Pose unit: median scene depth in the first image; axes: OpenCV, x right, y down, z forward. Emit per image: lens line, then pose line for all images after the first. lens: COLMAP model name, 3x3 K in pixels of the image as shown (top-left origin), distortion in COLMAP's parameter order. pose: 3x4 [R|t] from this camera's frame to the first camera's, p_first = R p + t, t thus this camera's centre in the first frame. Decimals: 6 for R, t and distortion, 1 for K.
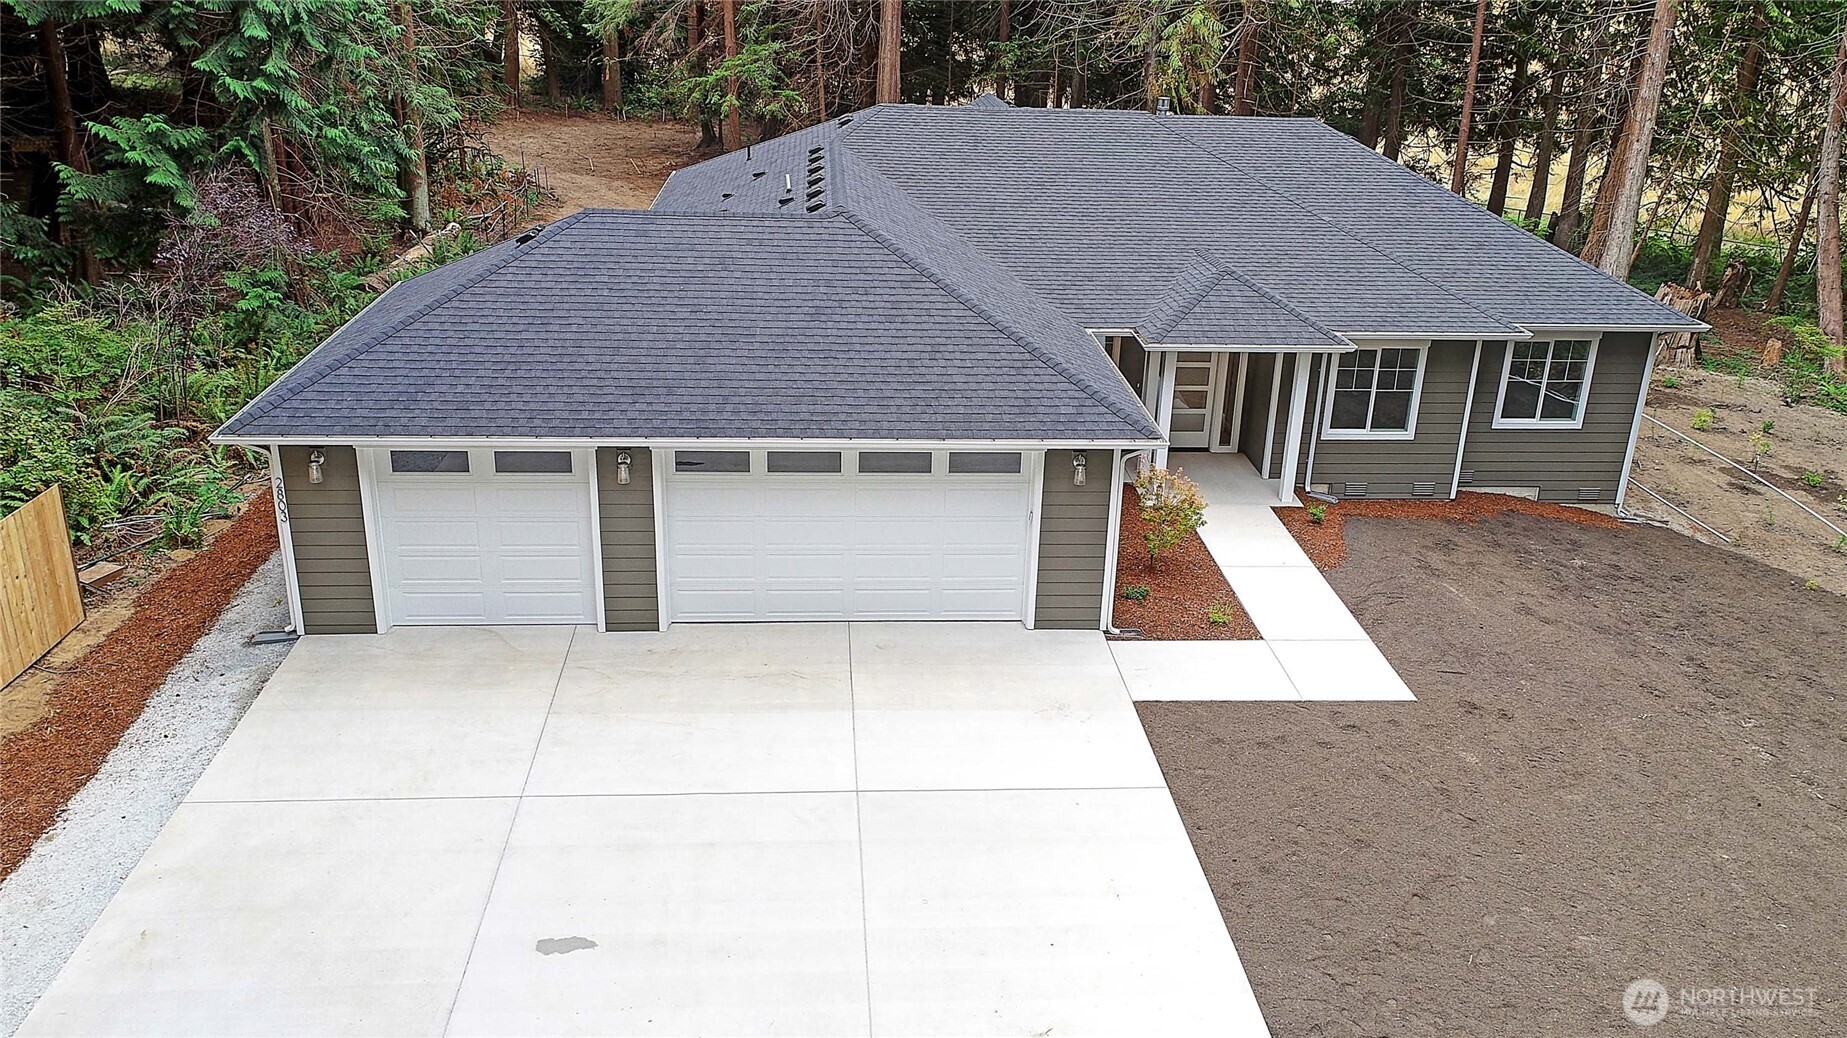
lens RADIAL K [[1421.4, 0, 1013.2], [0, 1421.4, 450.8], [0, 0, 1]] dist [0.009291, 0.000995]
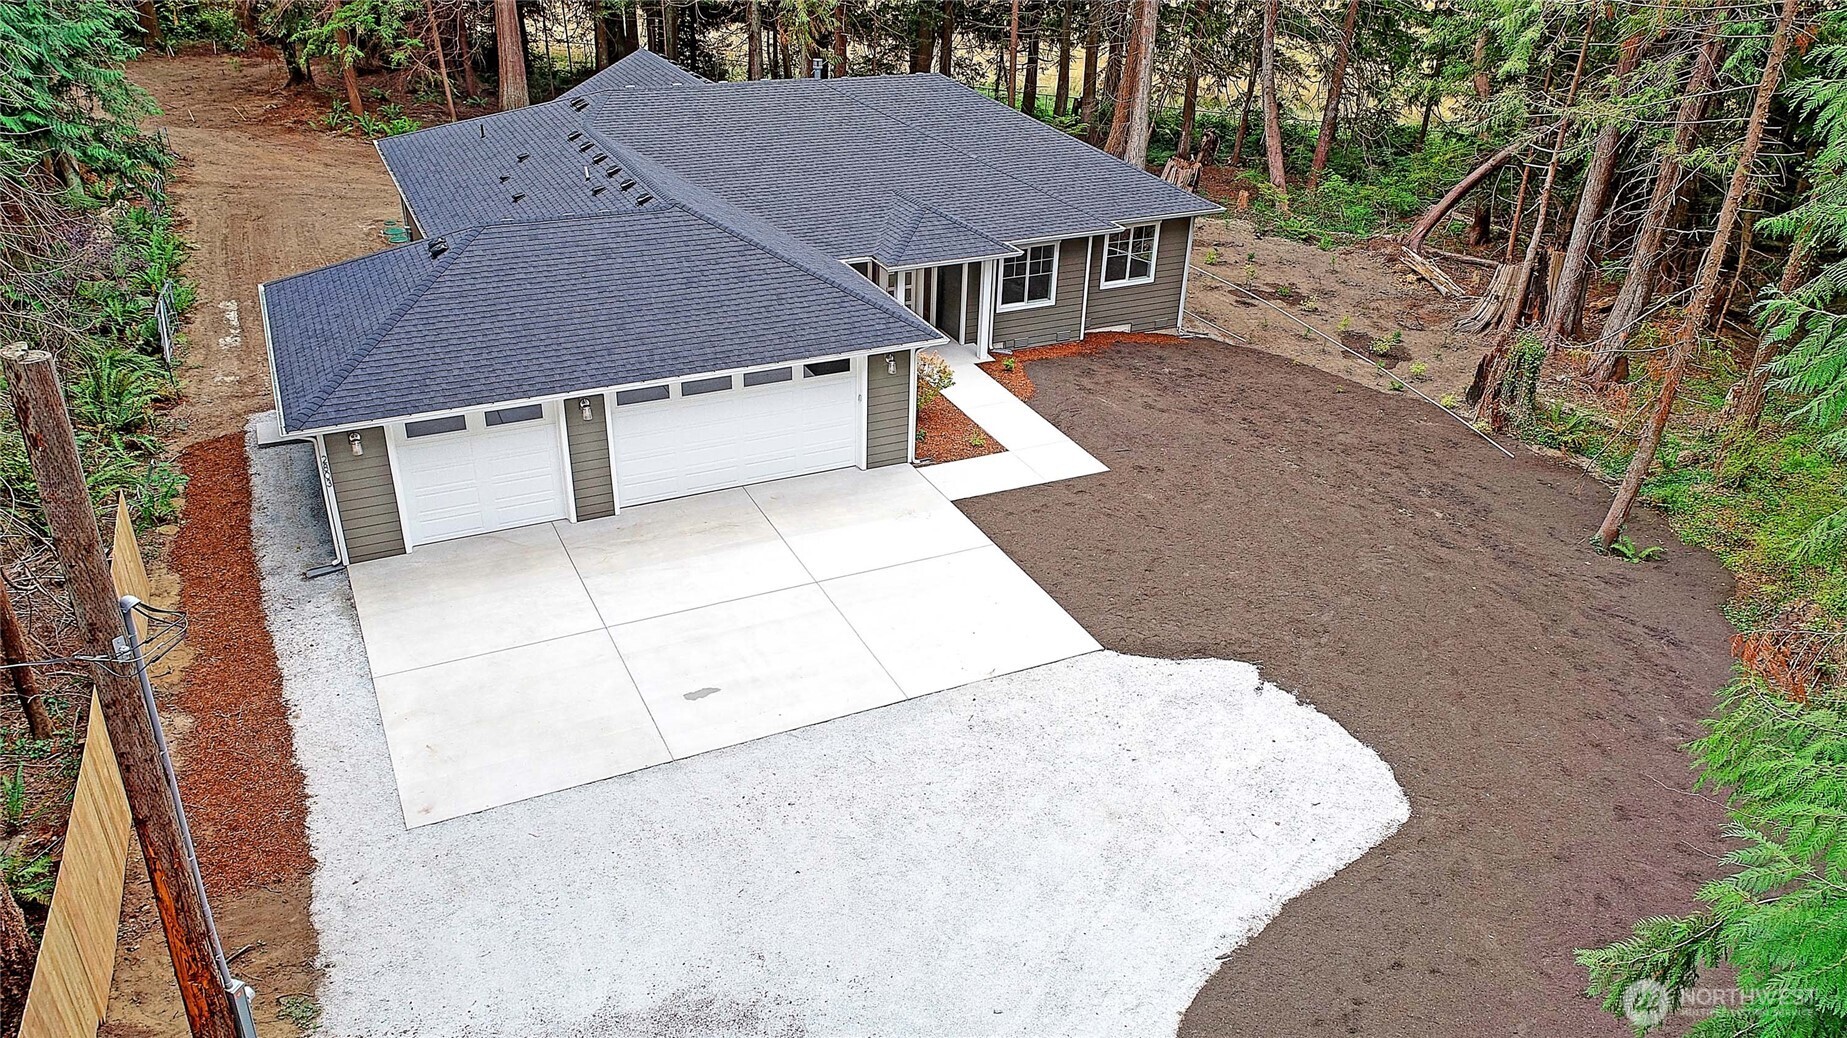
lens RADIAL K [[1353.8, 0, 923.5], [0, 1353.8, 519.0], [0, 0, 1]] dist [0.004308, -0.000827]
pose [[0.947102, -0.182086, 0.264276, -0.289611], [0.134430, 0.972826, 0.188514, -0.081294], [-0.291421, -0.143015, 0.945844, -0.373770]]
